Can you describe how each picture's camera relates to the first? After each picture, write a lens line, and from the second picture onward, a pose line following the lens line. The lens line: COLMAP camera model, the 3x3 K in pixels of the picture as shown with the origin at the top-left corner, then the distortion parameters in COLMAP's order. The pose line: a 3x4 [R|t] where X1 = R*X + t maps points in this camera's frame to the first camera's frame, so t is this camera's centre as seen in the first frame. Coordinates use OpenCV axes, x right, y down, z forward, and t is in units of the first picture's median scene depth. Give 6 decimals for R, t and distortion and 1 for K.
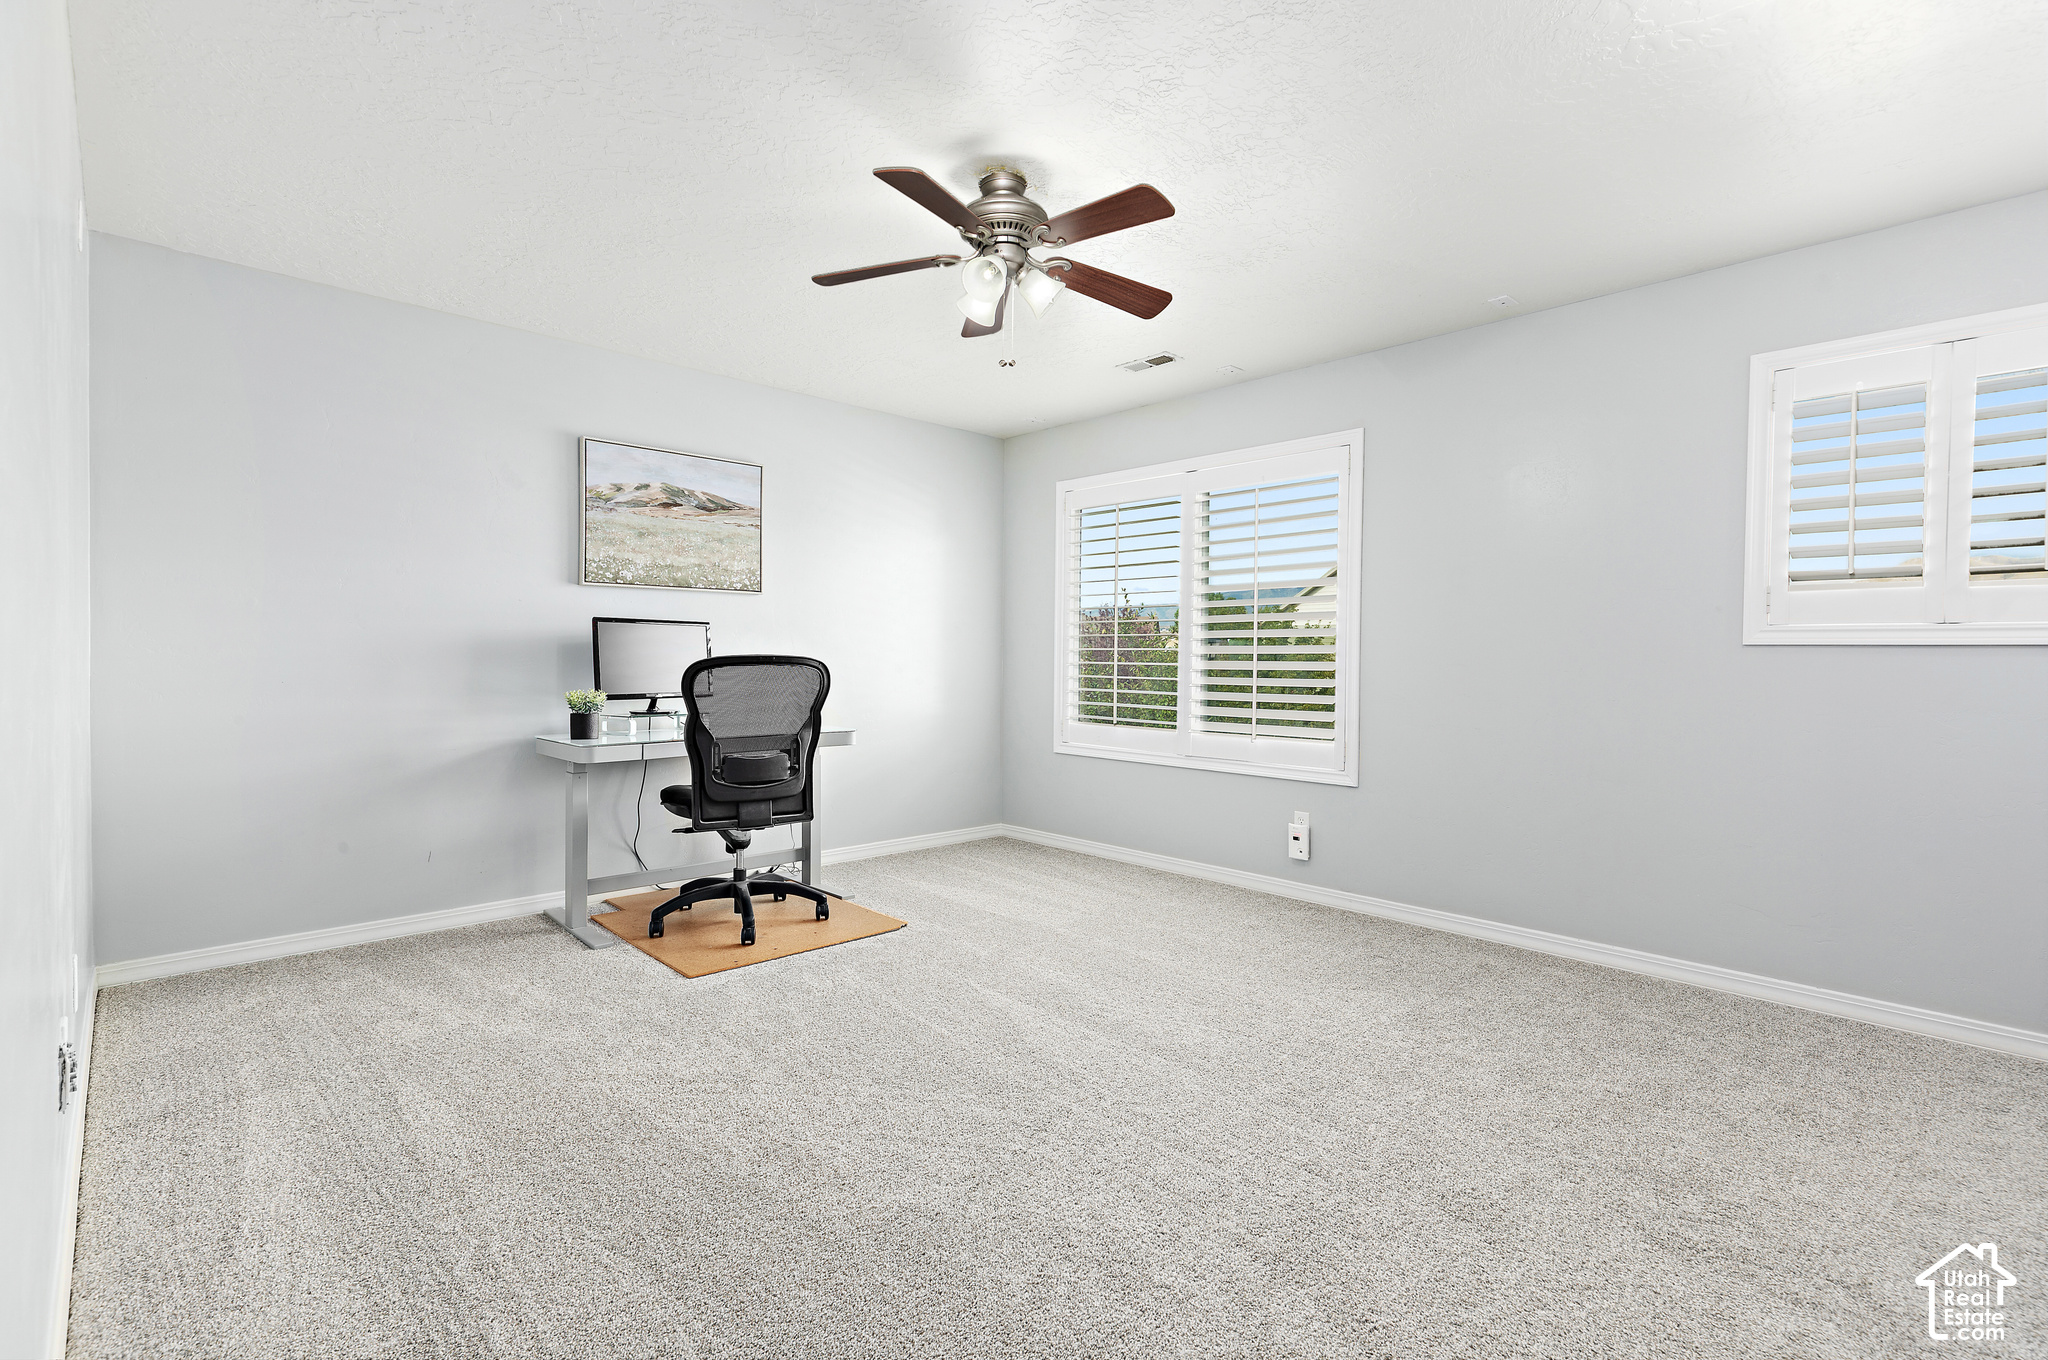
lens RADIAL K [[957.4, 0, 1030.4], [0, 957.4, 678.7], [0, 0, 1]] dist [0.001616, 0.000103]
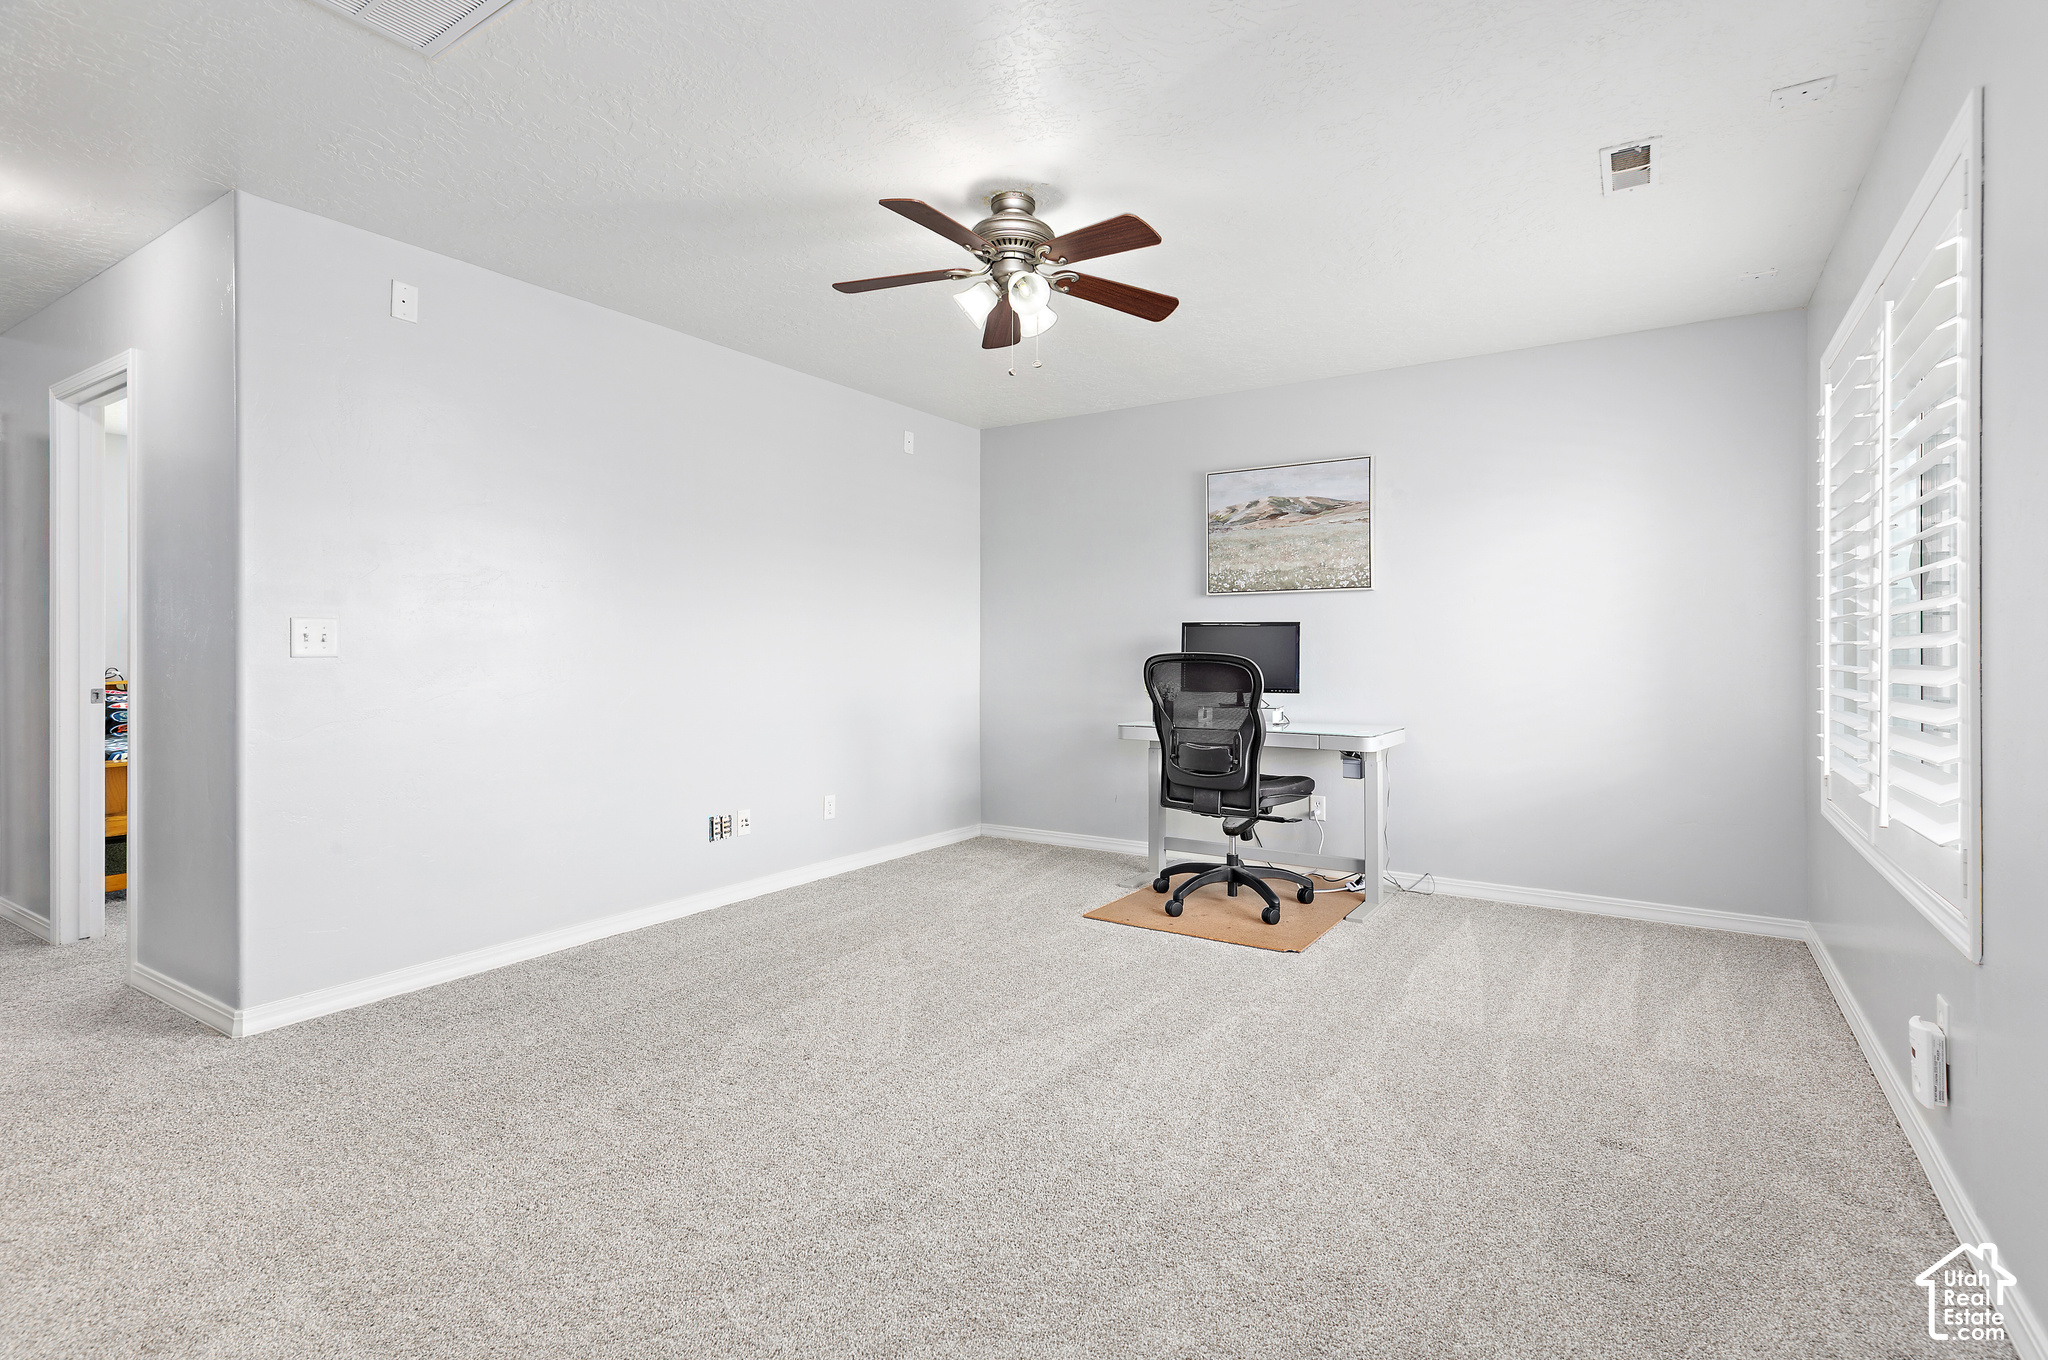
lens RADIAL K [[957.4, 0, 1031.7], [0, 957.4, 663.3], [0, 0, 1]] dist [0.001616, 0.000103]
pose [[0.231171, 0.002848, -0.972909, 0.617613], [-0.019576, 0.999807, -0.001725, -0.006915], [0.972716, 0.019445, 0.231183, 0.485954]]
